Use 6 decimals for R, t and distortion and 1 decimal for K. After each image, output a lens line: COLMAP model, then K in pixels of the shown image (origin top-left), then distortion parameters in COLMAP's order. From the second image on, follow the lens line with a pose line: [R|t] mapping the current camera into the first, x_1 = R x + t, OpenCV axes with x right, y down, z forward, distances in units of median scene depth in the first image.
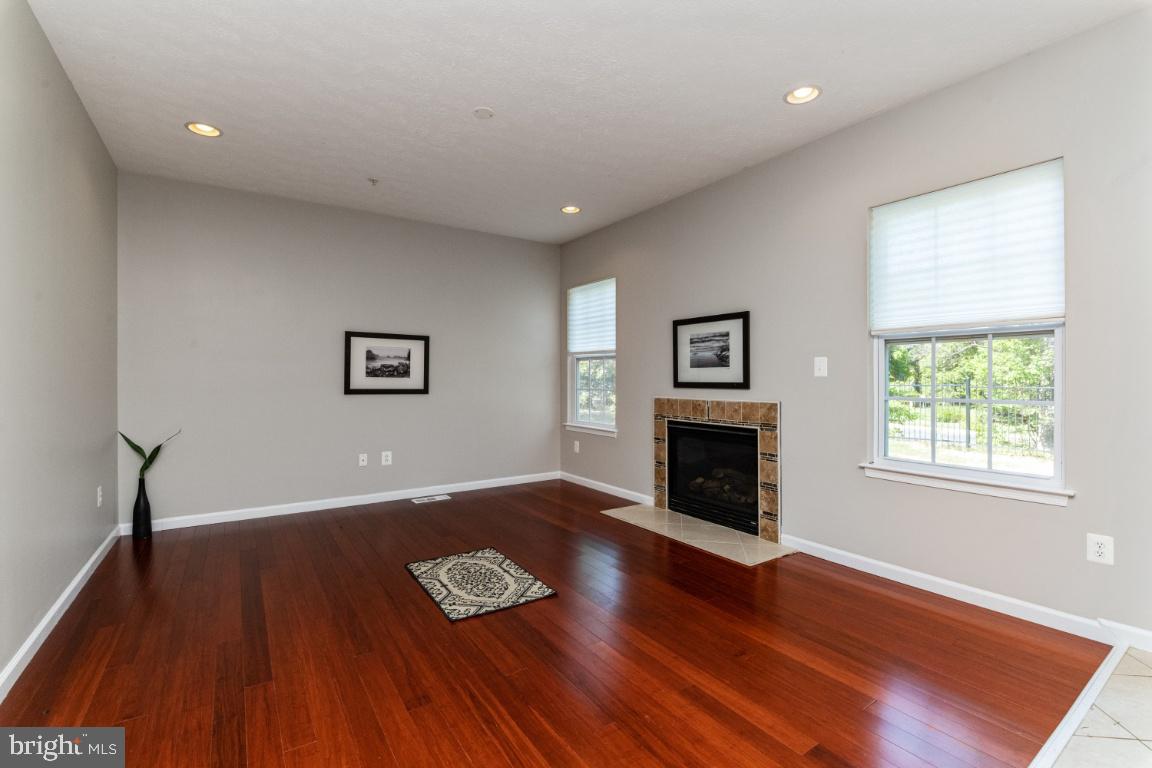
lens RADIAL K [[507.3, 0, 576.0], [0, 507.3, 384.0], [0, 0, 1]] dist [-0.002328, -0.000748]
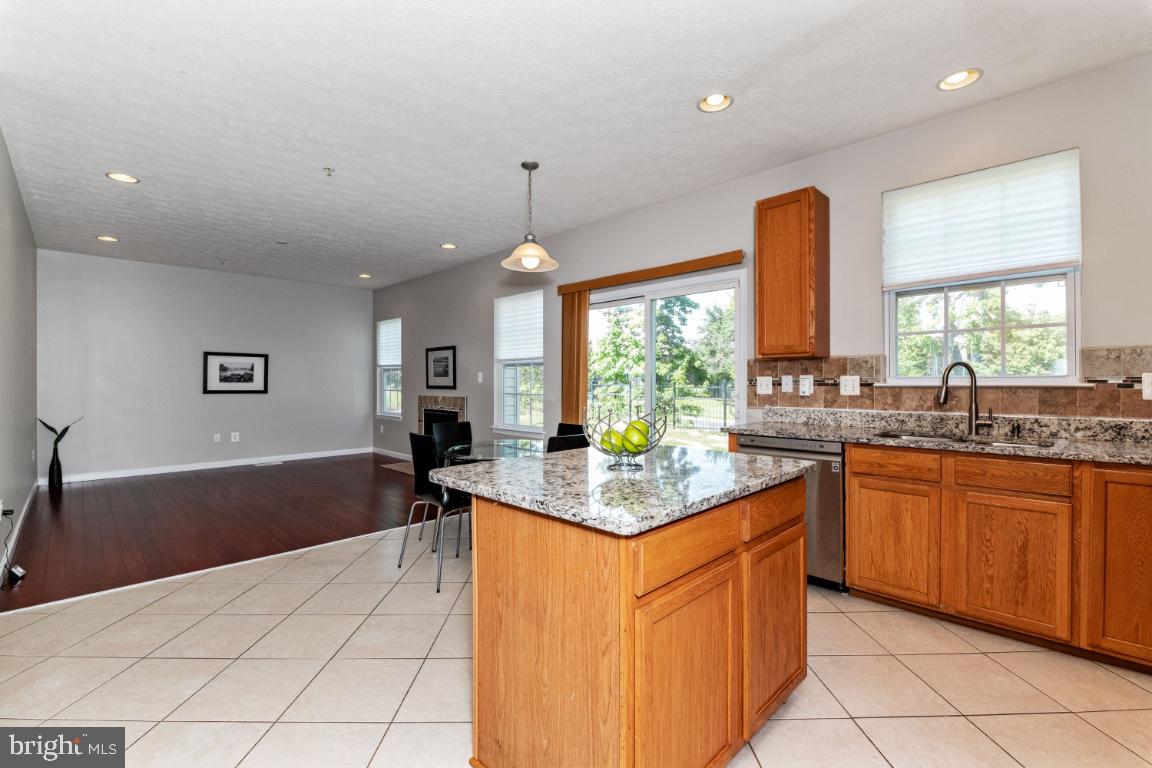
lens RADIAL K [[507.3, 0, 576.0], [0, 507.3, 384.0], [0, 0, 1]] dist [-0.002328, -0.000748]
pose [[0.982461, 0.000100, 0.186466, 0.397267], [0.001009, 0.999982, -0.005856, 0.001518], [-0.186463, 0.005942, 0.982444, -0.773850]]
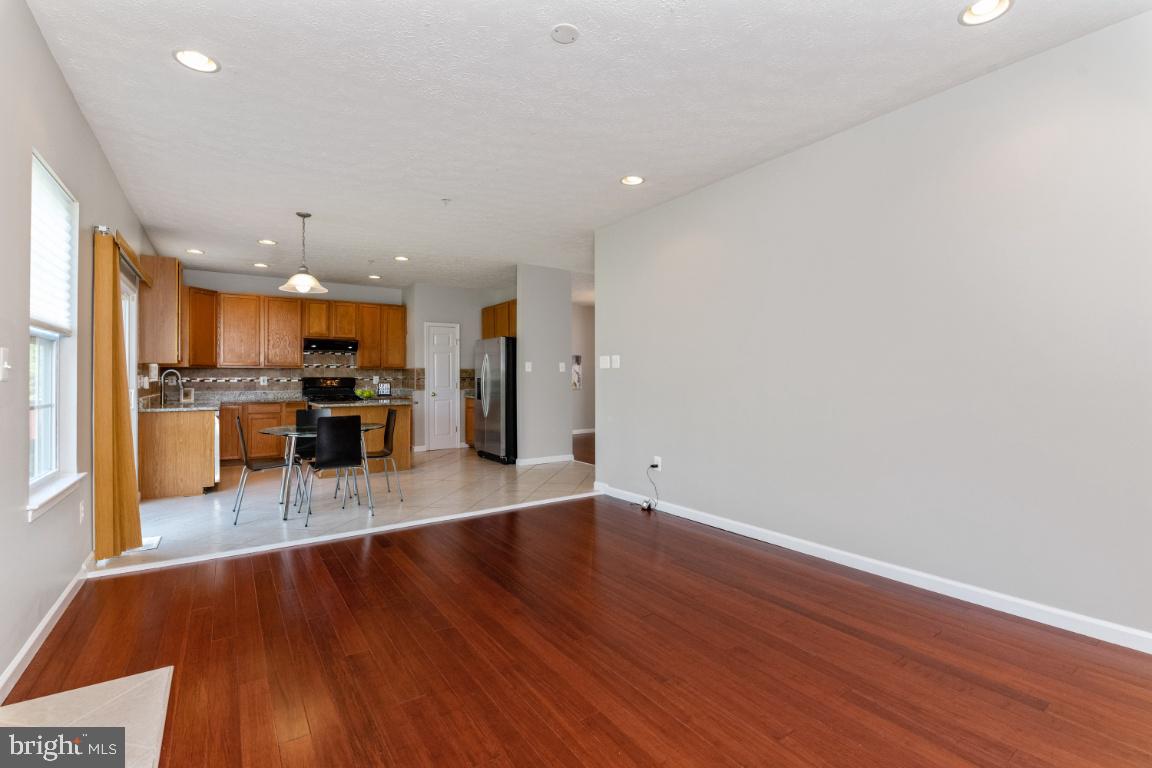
lens RADIAL K [[514.8, 0, 587.7], [0, 514.8, 373.4], [0, 0, 1]] dist [-0.000001, -0.000134]
pose [[-0.999716, 0.007321, -0.022691, -0.144268], [0.007349, 0.999972, -0.001118, -0.010973], [0.022682, -0.001284, -0.999742, 1.316965]]
